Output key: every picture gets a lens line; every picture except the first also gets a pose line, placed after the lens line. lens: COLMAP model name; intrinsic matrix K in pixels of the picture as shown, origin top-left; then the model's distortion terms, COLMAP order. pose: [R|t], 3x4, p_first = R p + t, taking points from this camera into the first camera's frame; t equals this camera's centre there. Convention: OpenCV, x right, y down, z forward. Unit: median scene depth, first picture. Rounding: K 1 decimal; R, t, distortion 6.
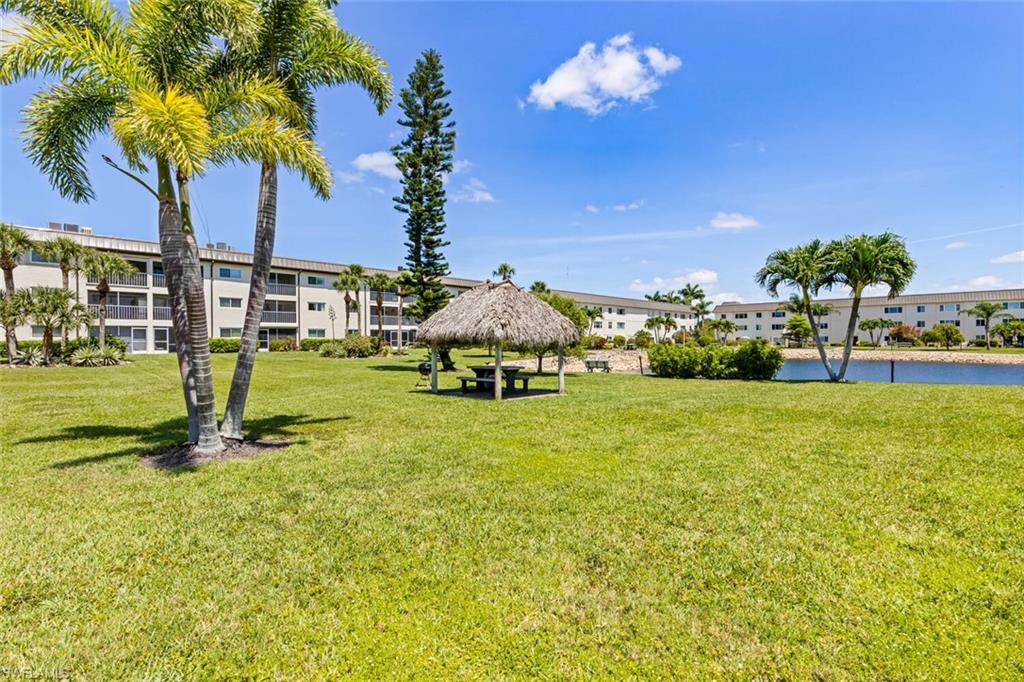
lens RADIAL K [[469.5, 0, 508.3], [0, 469.5, 345.6], [0, 0, 1]] dist [0.010143, -0.003017]
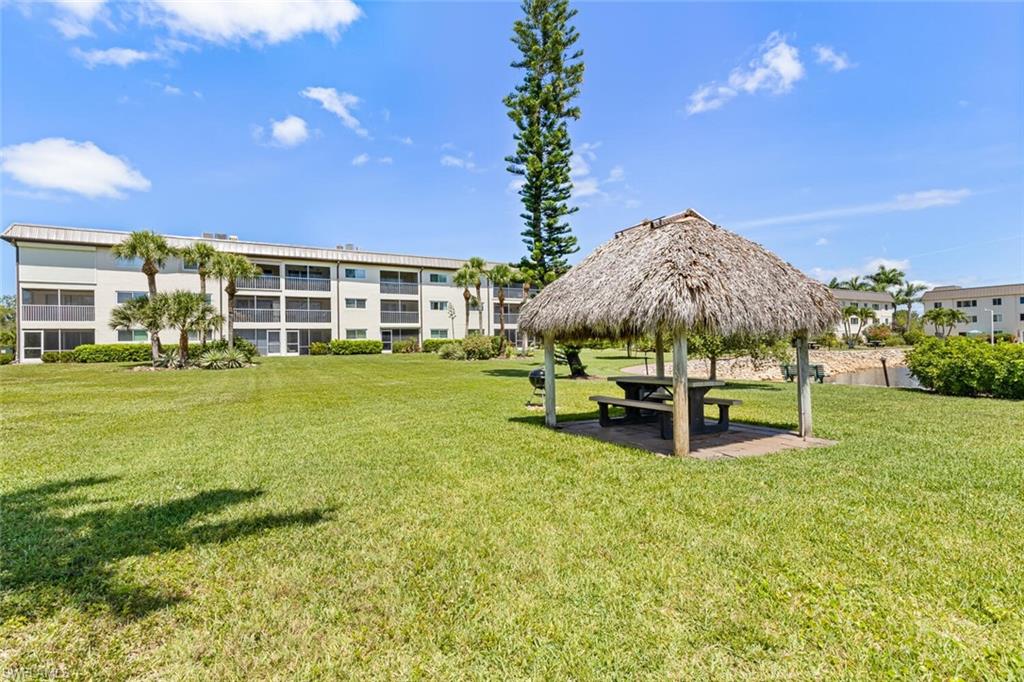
lens RADIAL K [[462.9, 0, 512.4], [0, 462.9, 336.5], [0, 0, 1]] dist [0.002411, 0.001278]
pose [[0.963142, -0.014627, -0.268596, -0.026628], [0.008554, 0.999681, -0.023767, 0.003904], [0.268858, 0.020593, 0.962960, 0.238104]]
